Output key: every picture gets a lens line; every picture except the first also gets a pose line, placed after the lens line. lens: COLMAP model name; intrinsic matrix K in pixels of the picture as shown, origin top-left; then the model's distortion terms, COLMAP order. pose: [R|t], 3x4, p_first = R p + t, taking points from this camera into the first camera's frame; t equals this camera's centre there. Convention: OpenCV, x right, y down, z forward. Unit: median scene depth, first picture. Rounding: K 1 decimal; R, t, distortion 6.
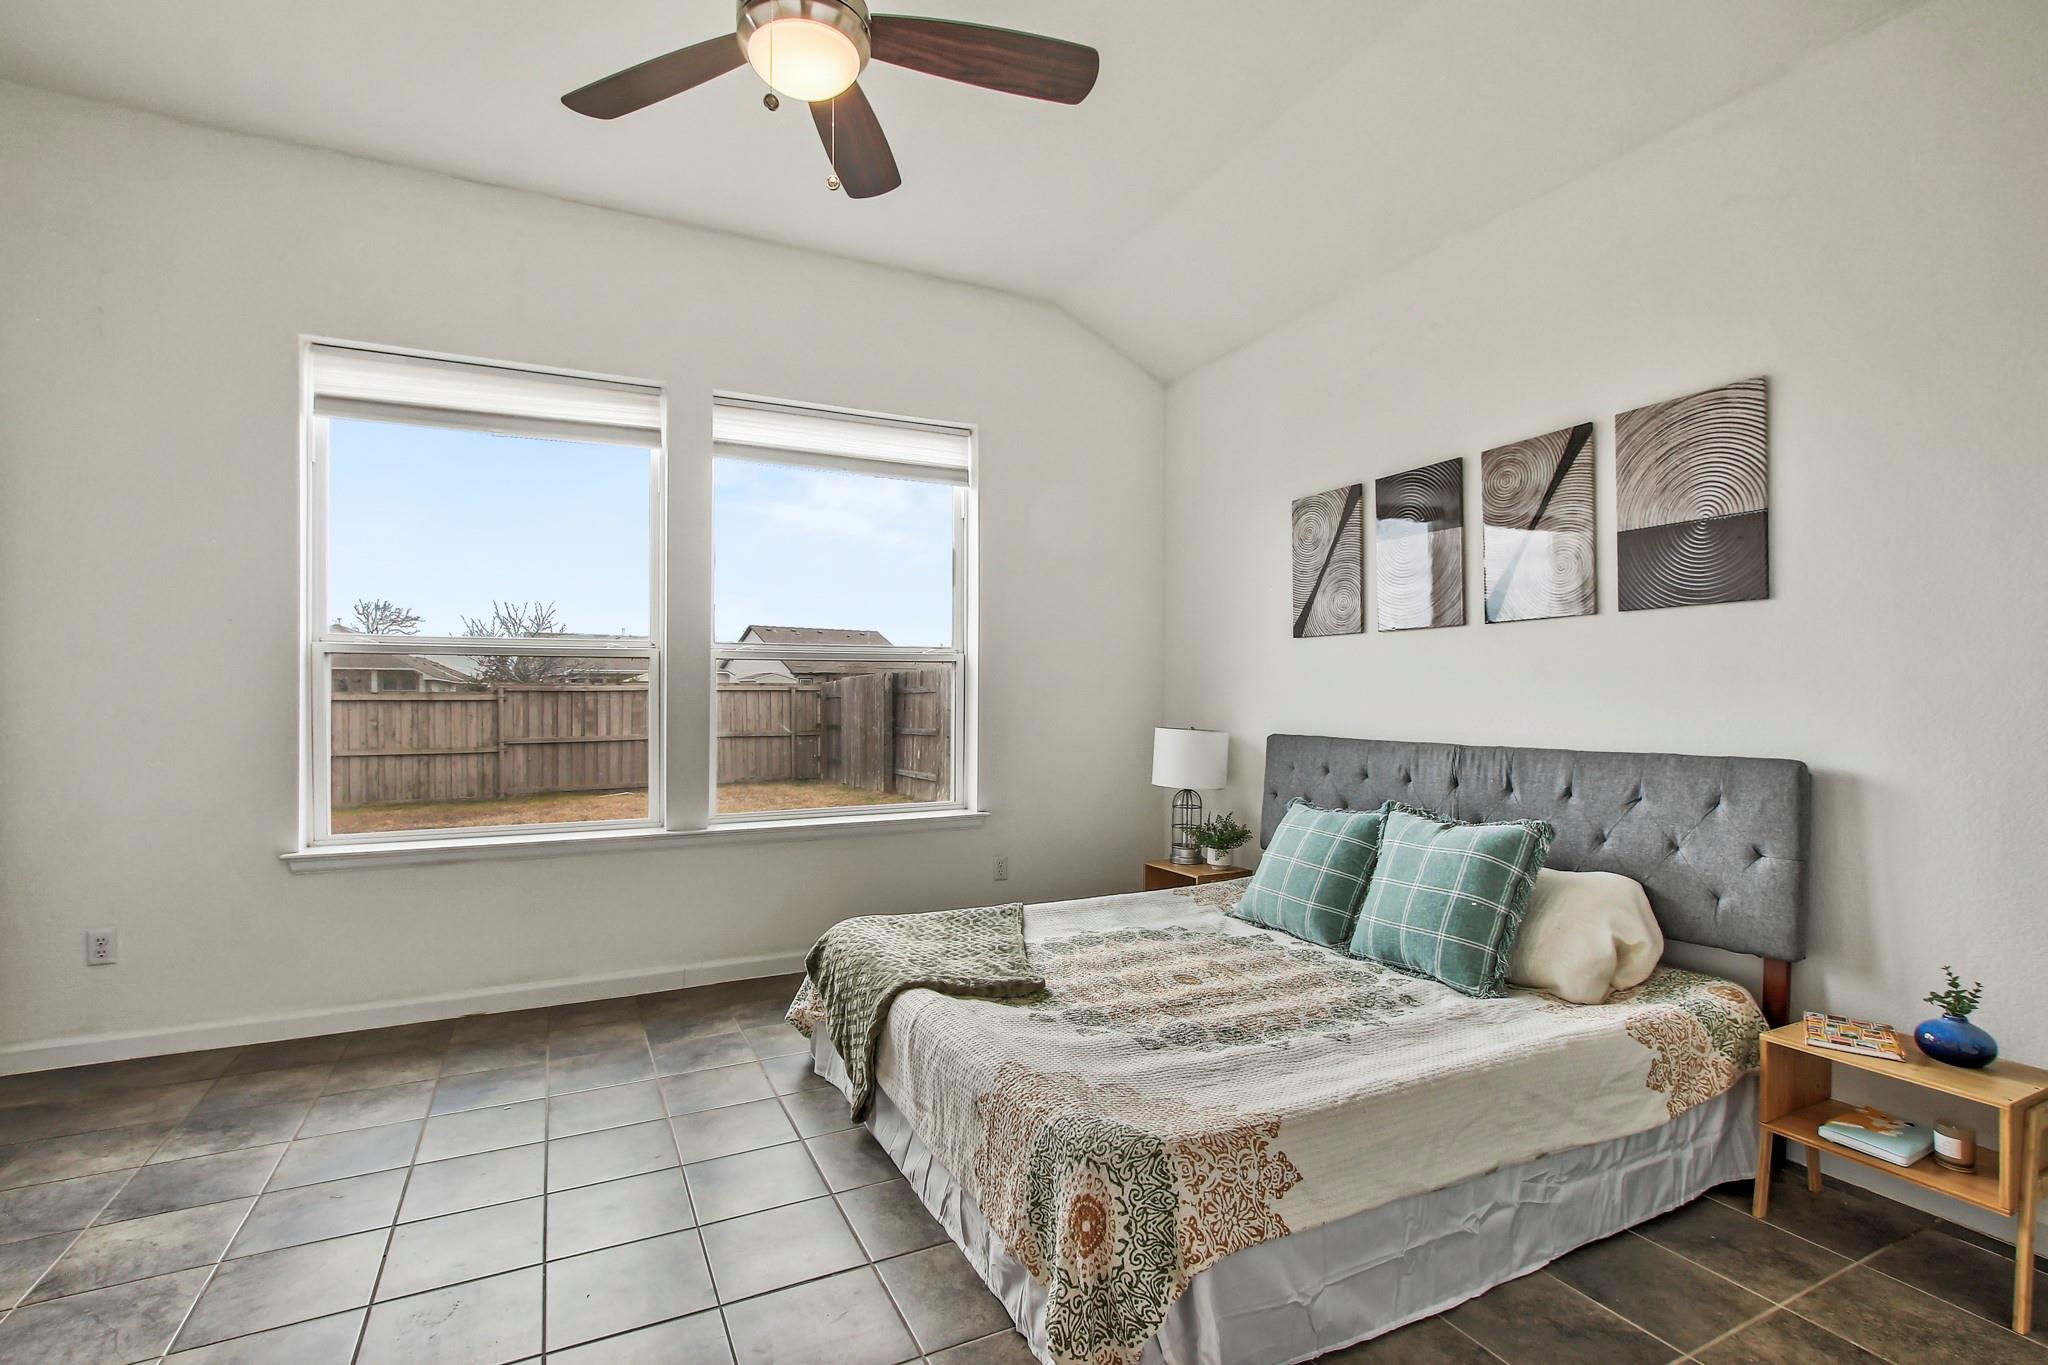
lens RADIAL K [[942.0, 0, 1010.9], [0, 942.0, 698.0], [0, 0, 1]] dist [-0.011807, 0.003774]
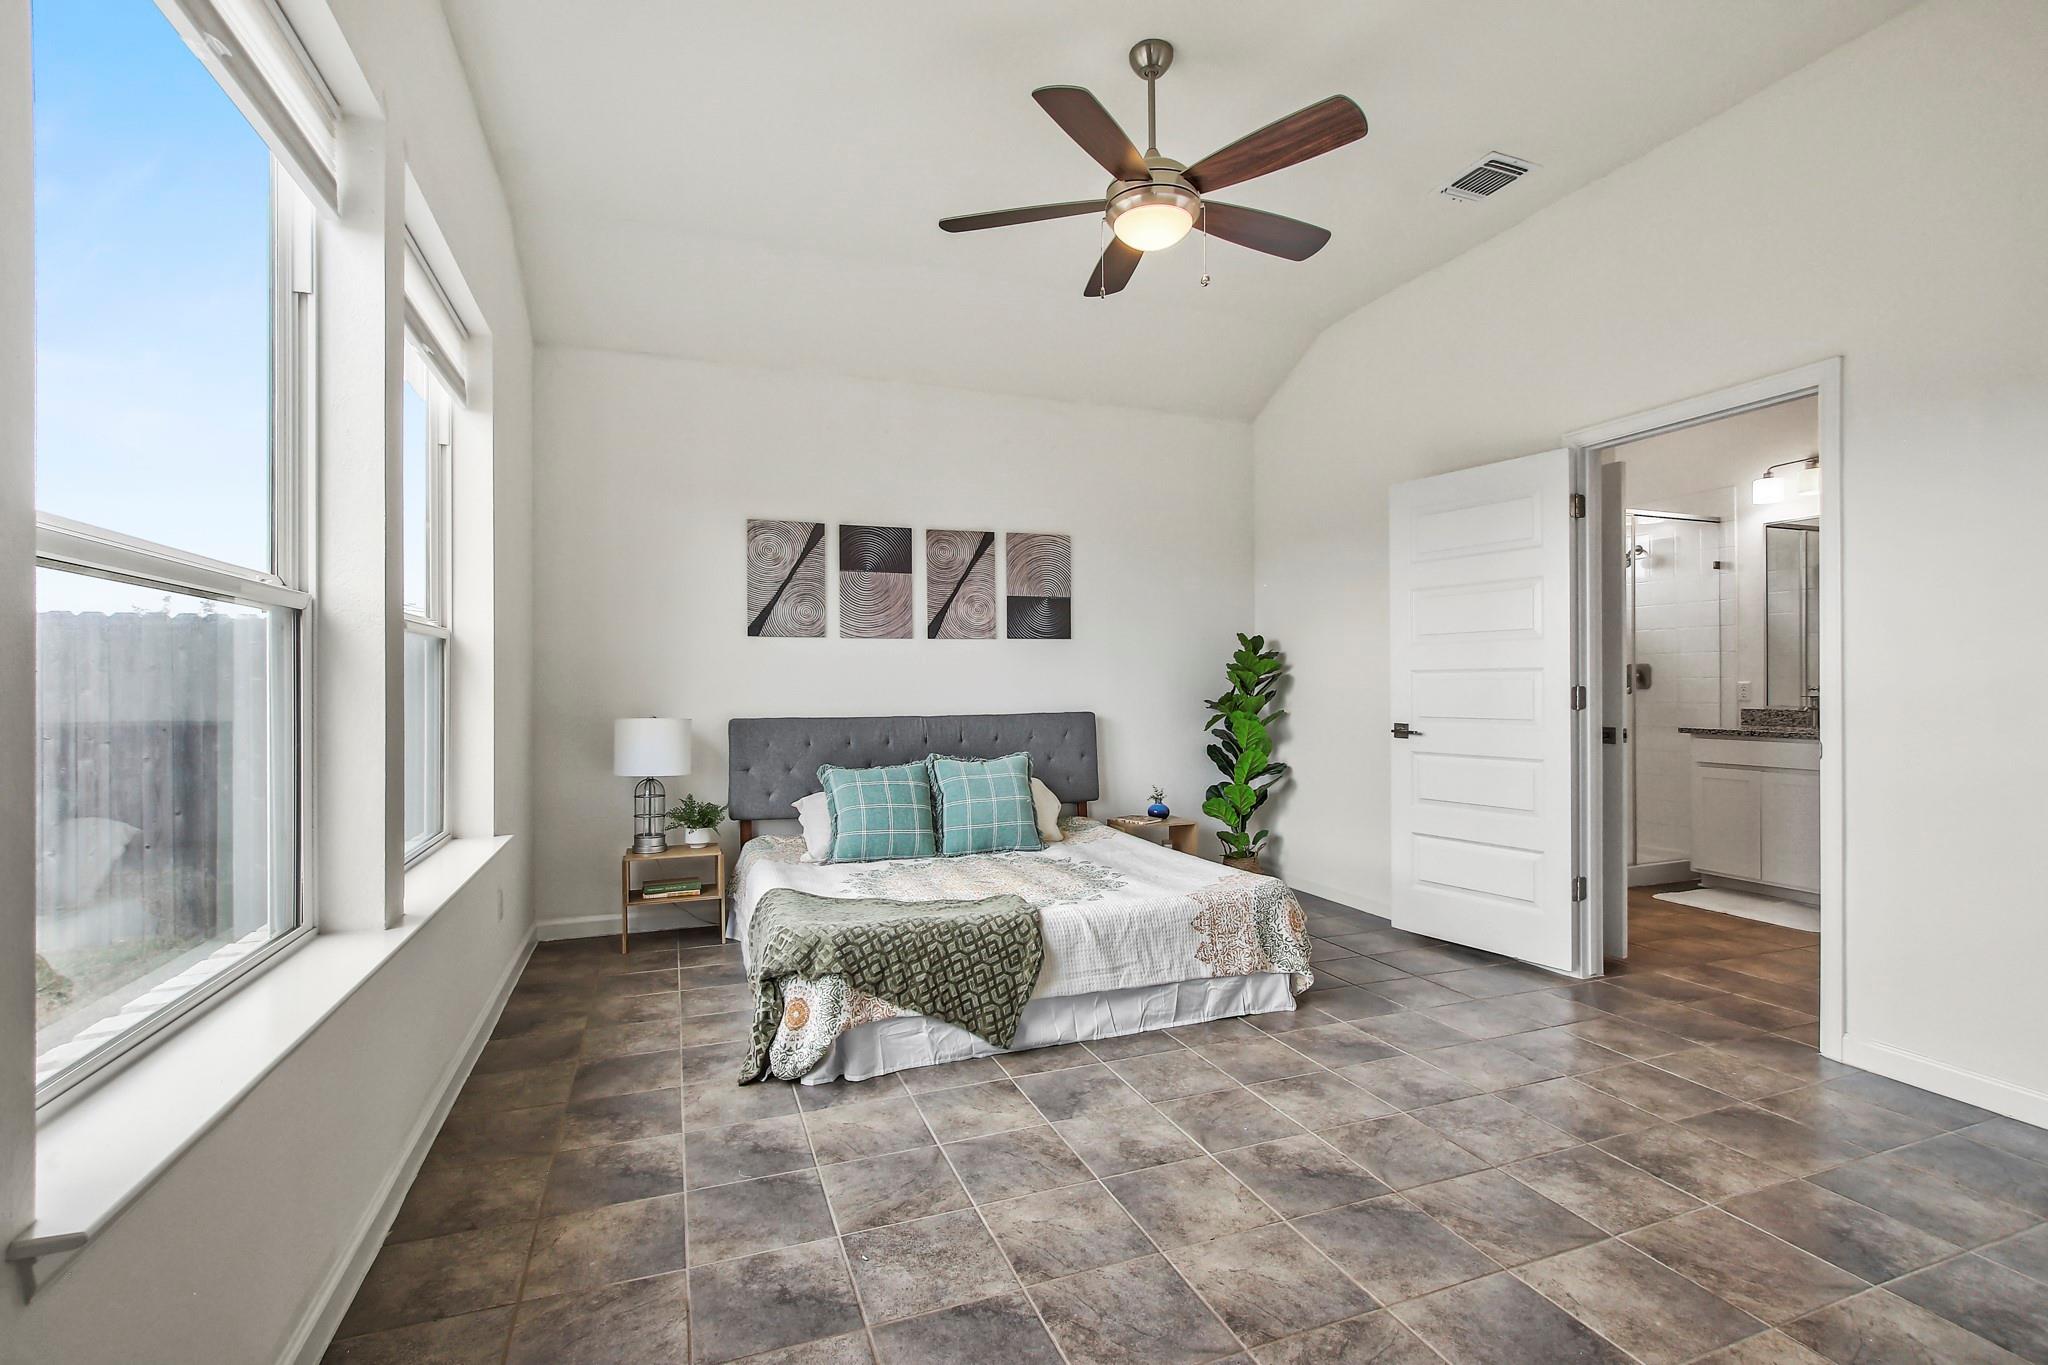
lens RADIAL K [[942.0, 0, 1012.8], [0, 942.0, 681.5], [0, 0, 1]] dist [-0.011807, 0.003774]
pose [[0.107371, 0.000769, 0.994219, -1.082275], [0.007867, 0.999968, -0.001623, -0.002926], [-0.994188, 0.007996, 0.107362, 0.705535]]
